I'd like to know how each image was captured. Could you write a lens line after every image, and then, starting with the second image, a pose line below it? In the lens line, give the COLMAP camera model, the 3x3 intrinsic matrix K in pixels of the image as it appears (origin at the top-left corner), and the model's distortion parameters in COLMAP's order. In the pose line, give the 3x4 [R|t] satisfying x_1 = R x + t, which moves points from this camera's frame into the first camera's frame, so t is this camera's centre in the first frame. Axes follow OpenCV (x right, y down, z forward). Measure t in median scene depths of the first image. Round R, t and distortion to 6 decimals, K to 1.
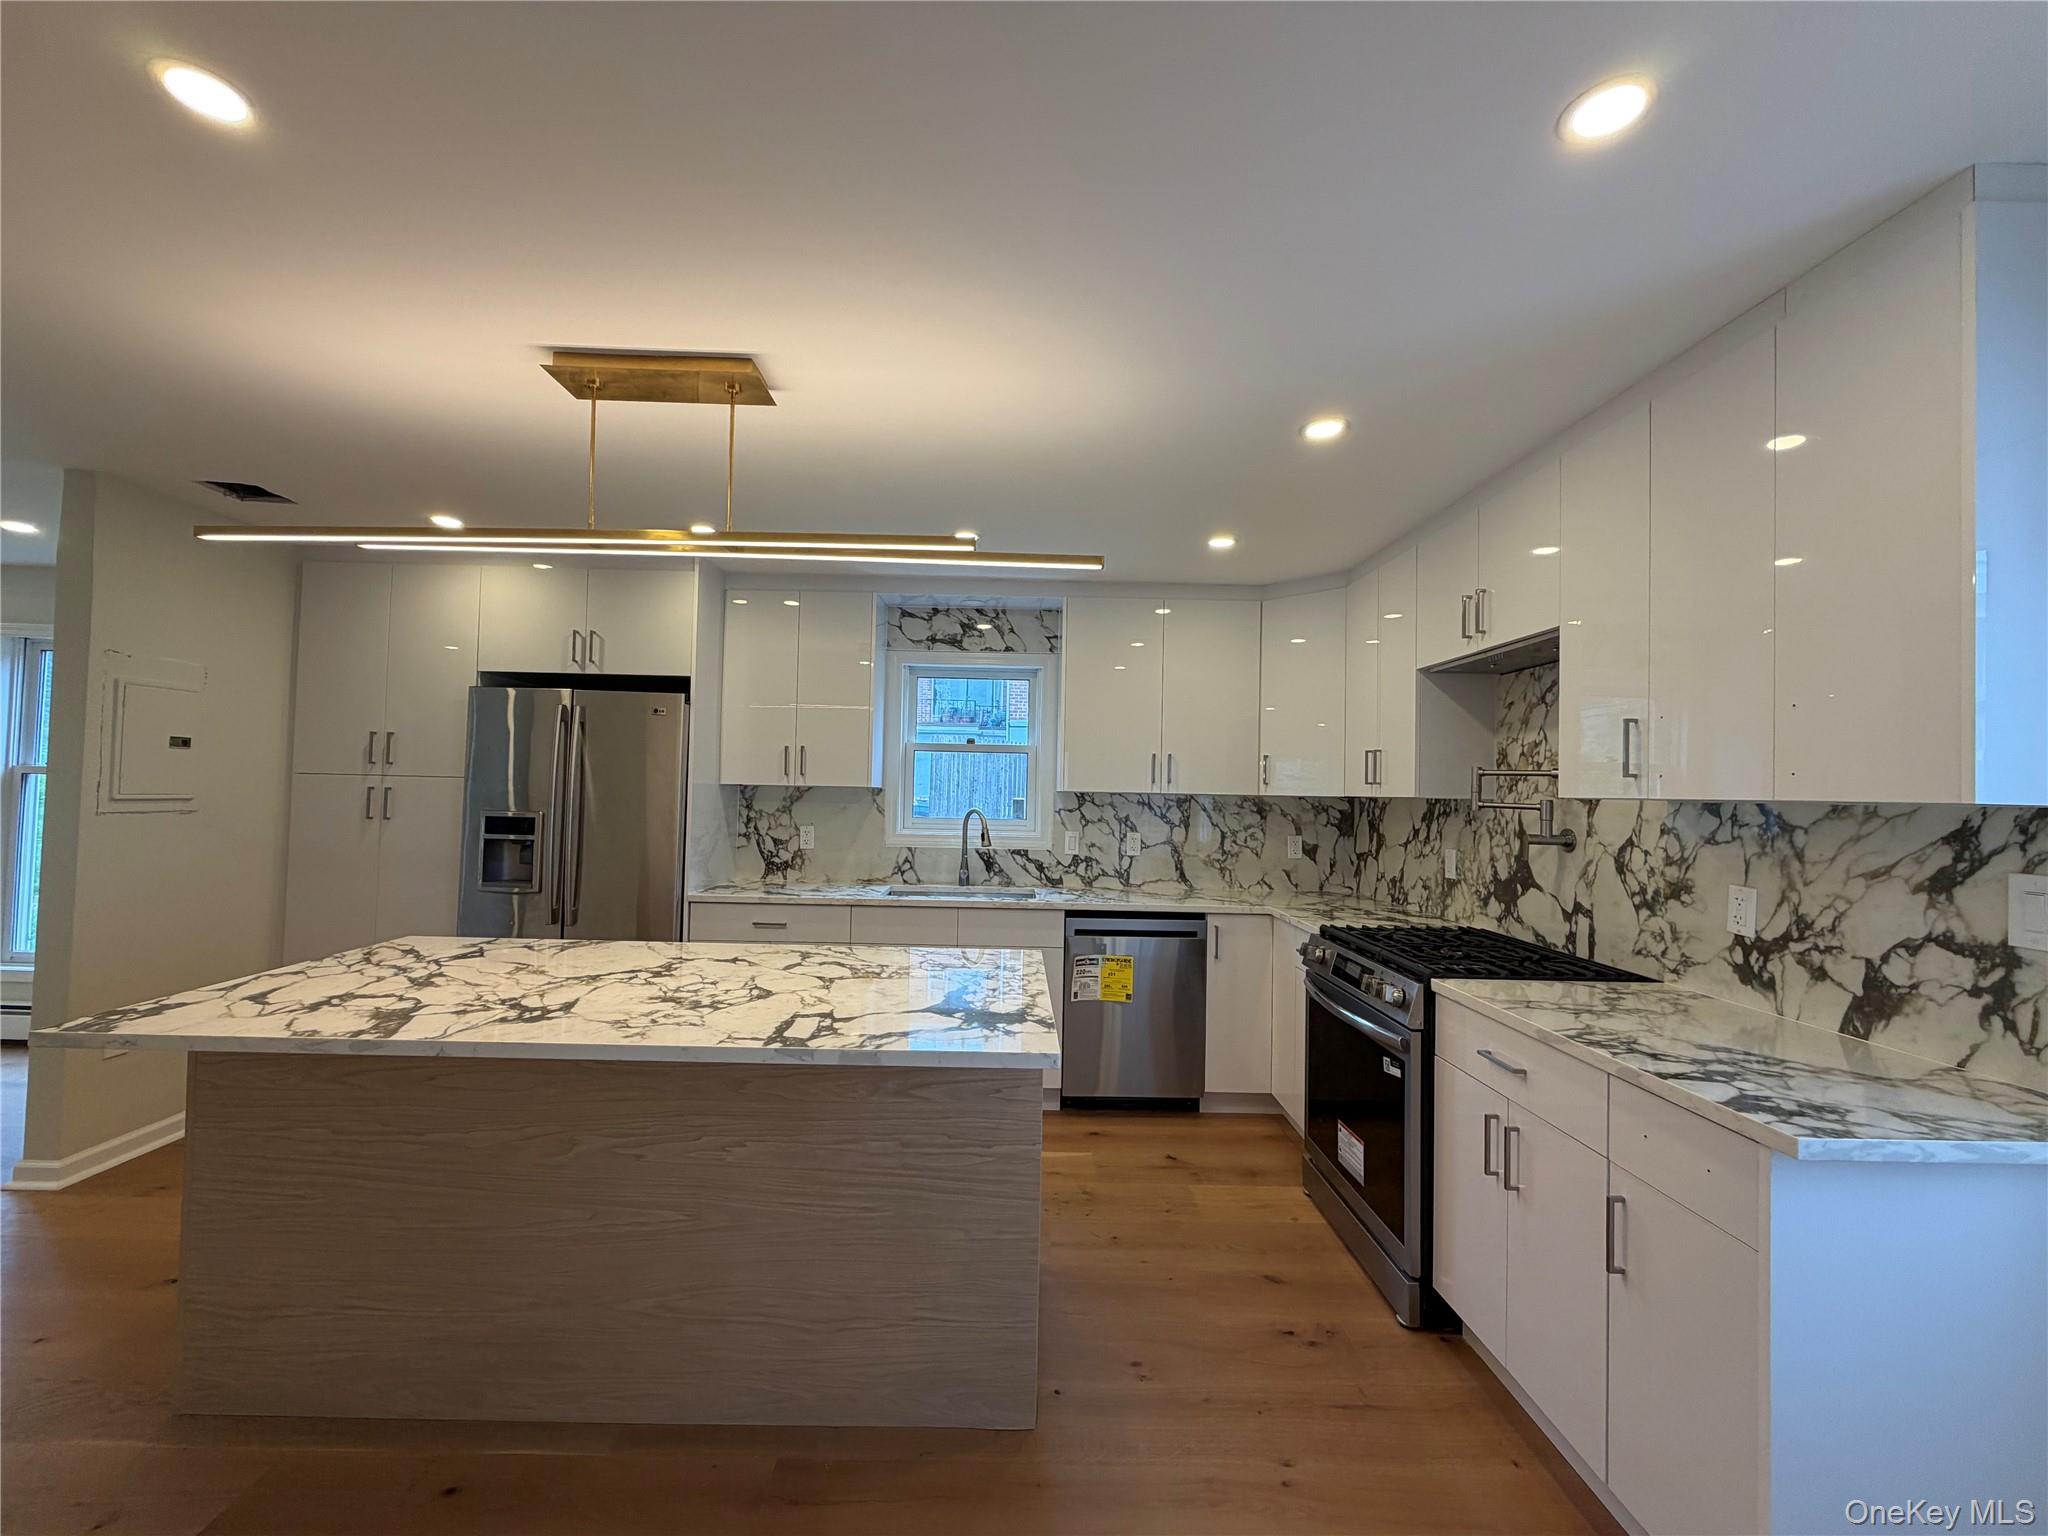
lens RADIAL K [[812.1, 0, 1018.9], [0, 812.1, 769.8], [0, 0, 1]] dist [0.000368, -0.000016]
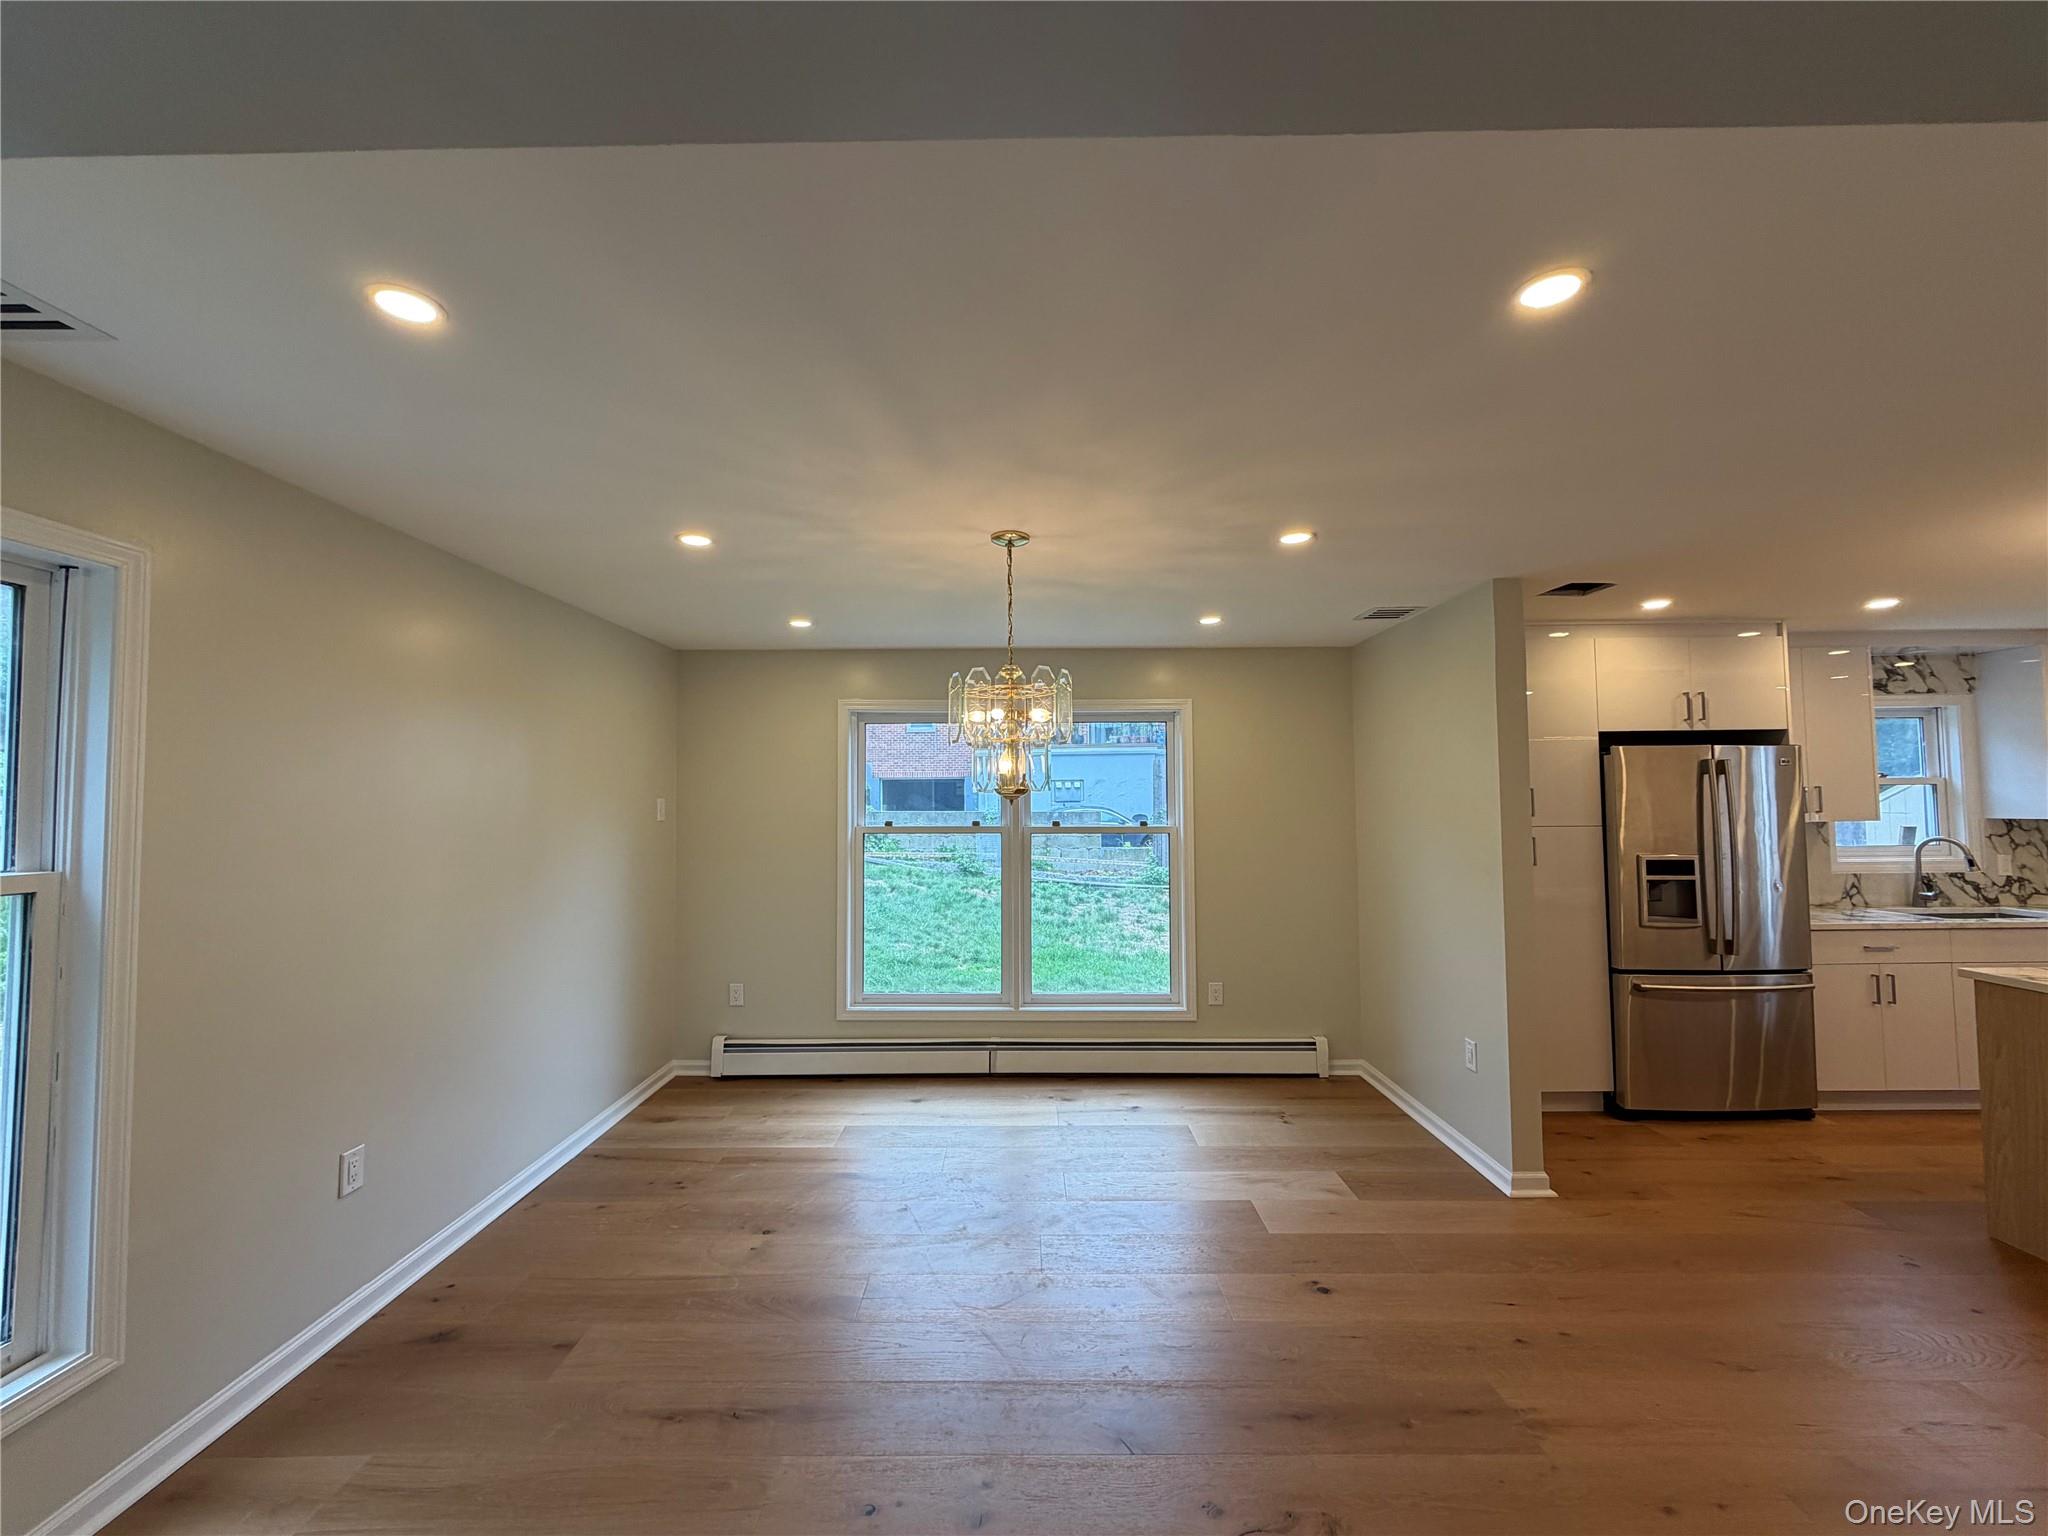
lens RADIAL K [[812.1, 0, 1018.9], [0, 812.1, 769.8], [0, 0, 1]] dist [0.000368, -0.000016]
pose [[0.999359, -0.033569, -0.012427, -1.250385], [0.033358, 0.999301, -0.016873, -0.064761], [0.012985, 0.016448, 0.999780, -0.118856]]
